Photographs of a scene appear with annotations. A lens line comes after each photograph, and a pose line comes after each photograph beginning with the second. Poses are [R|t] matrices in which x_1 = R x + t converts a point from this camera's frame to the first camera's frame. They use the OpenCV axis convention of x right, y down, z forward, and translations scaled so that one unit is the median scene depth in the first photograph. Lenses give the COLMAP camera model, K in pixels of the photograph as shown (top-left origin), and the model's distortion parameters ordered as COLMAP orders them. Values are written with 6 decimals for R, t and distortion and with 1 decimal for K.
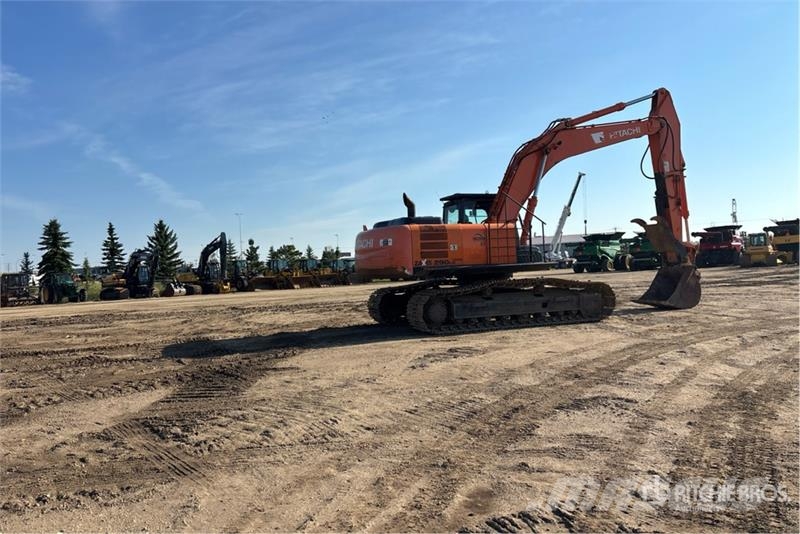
lens RADIAL K [[621.1, 0, 427.4], [0, 621.1, 269.9], [0, 0, 1]] dist [0.043456, -0.036082]
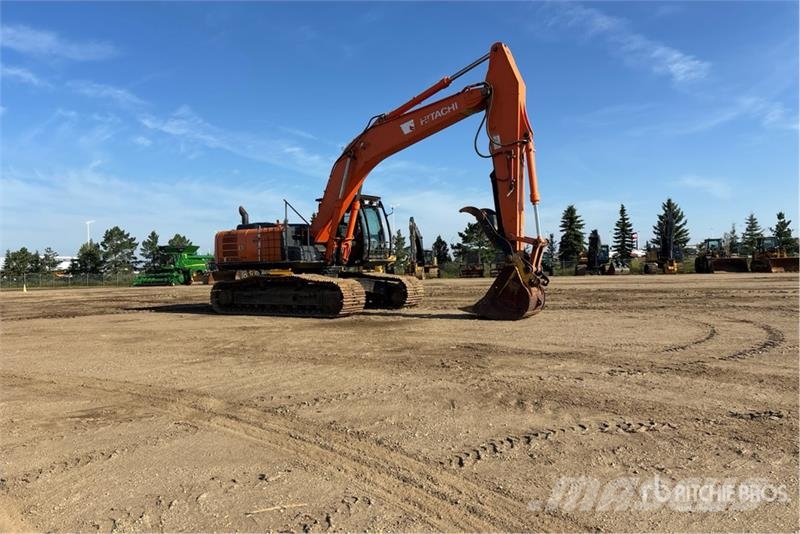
lens RADIAL K [[621.1, 0, 394.6], [0, 621.1, 261.3], [0, 0, 1]] dist [0.043456, -0.036082]
pose [[0.506001, 0.022738, -0.862233, 0.256066], [0.001802, 0.999622, 0.027419, -0.008376], [0.862531, -0.015427, 0.505769, 0.122375]]
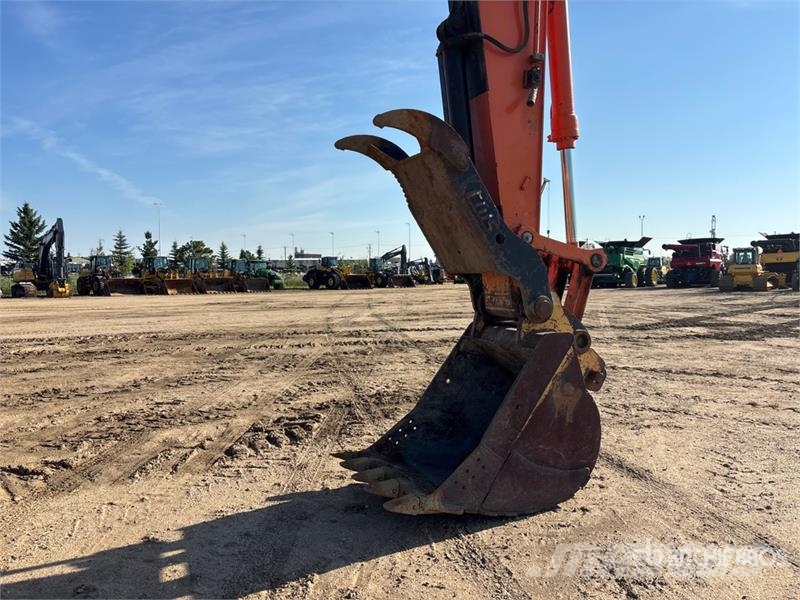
lens RADIAL K [[620.1, 0, 417.0], [0, 620.1, 301.8], [0, 0, 1]] dist [-0.000357, 0.035788]
pose [[0.999073, 0.039539, 0.017038, 0.090819], [-0.040238, 0.998273, 0.042798, -0.006872], [-0.015316, -0.043444, 0.998938, 0.191539]]
